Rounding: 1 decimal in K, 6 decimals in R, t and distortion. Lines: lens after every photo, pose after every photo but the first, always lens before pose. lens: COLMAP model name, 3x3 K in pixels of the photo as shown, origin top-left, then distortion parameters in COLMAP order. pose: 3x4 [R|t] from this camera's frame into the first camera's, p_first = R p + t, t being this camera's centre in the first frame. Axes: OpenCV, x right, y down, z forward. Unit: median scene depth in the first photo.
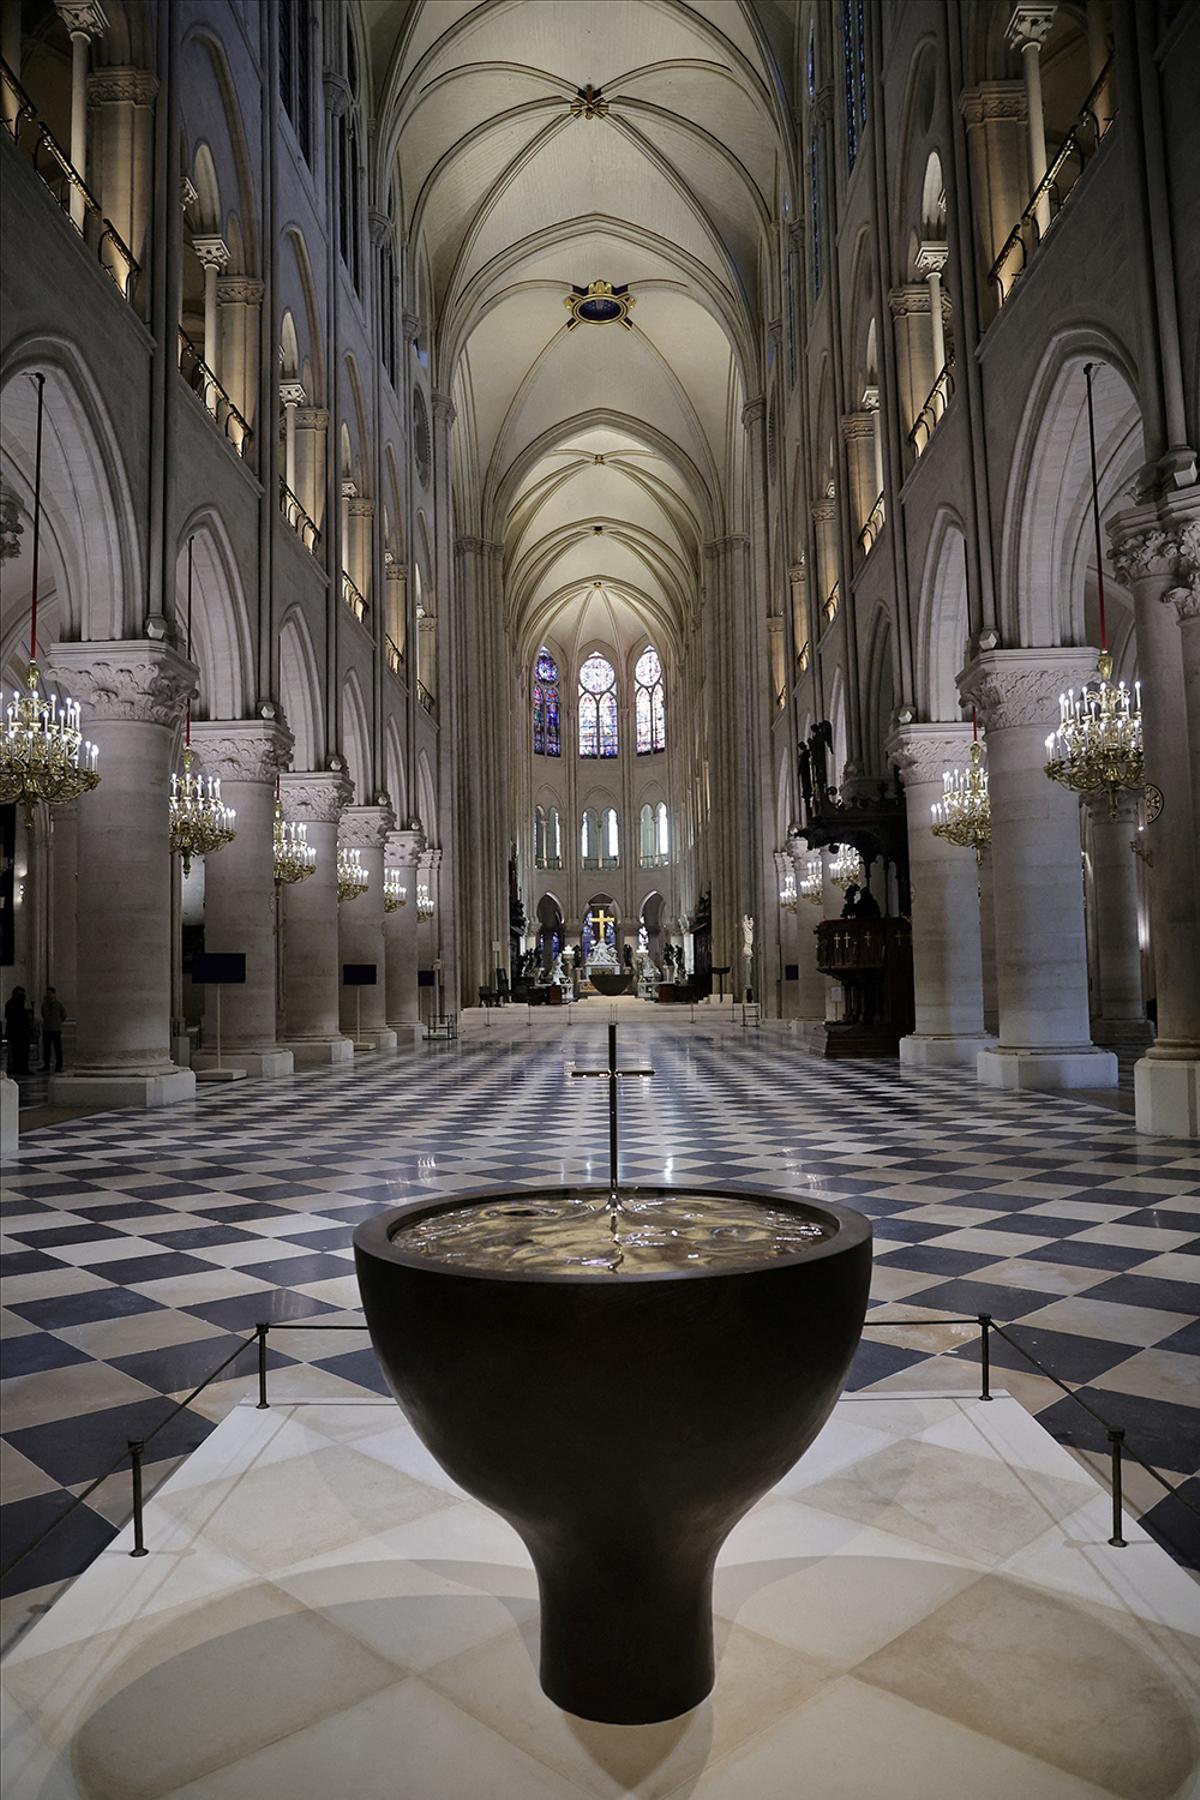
lens RADIAL K [[1258.1, 0, 574.5], [0, 1258.1, 920.1], [0, 0, 1]] dist [-0.094908, 0.076968]
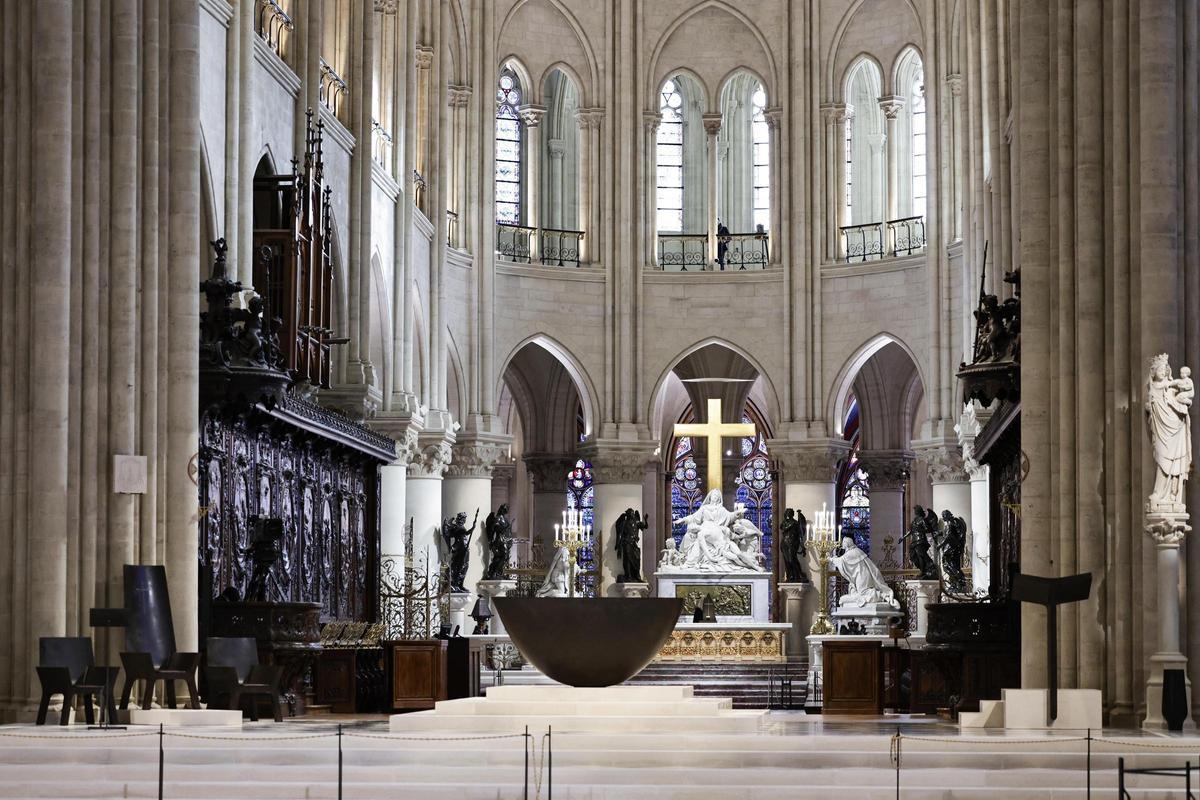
lens RADIAL K [[3002.8, 0, 600.0], [0, 3002.8, 400.0], [0, 0, 1]] dist [-0.000835, 0.067875]
pose [[0.997956, 0.013011, -0.062569, 0.063926], [-0.014686, 0.999544, -0.026391, 0.020022], [0.062197, 0.027256, 0.997692, 0.414625]]
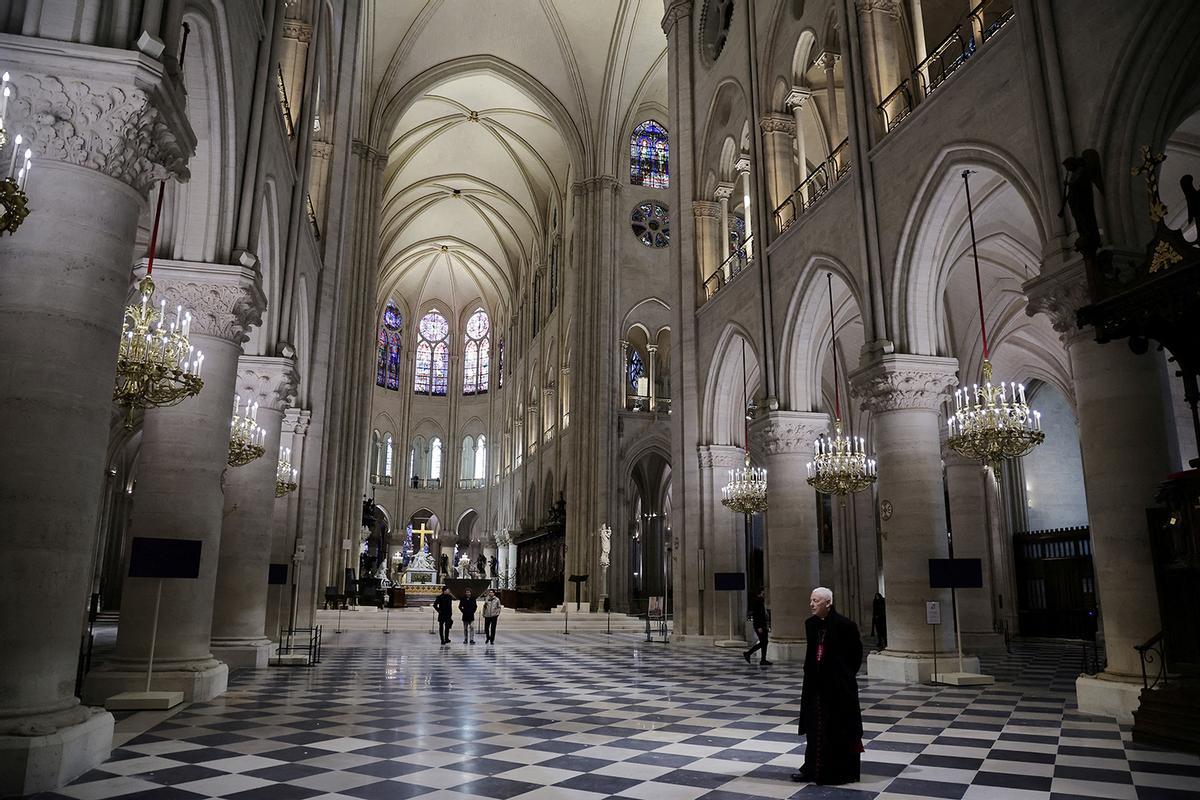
lens RADIAL K [[838.7, 0, 607.2], [0, 838.7, 405.8], [0, 0, 1]] dist [-0.094908, 0.076968]
pose [[0.960018, 0.084498, 0.266881, -0.048486], [-0.038893, 0.984371, -0.171759, 0.017468], [-0.277223, 0.154512, 0.948300, 0.327732]]
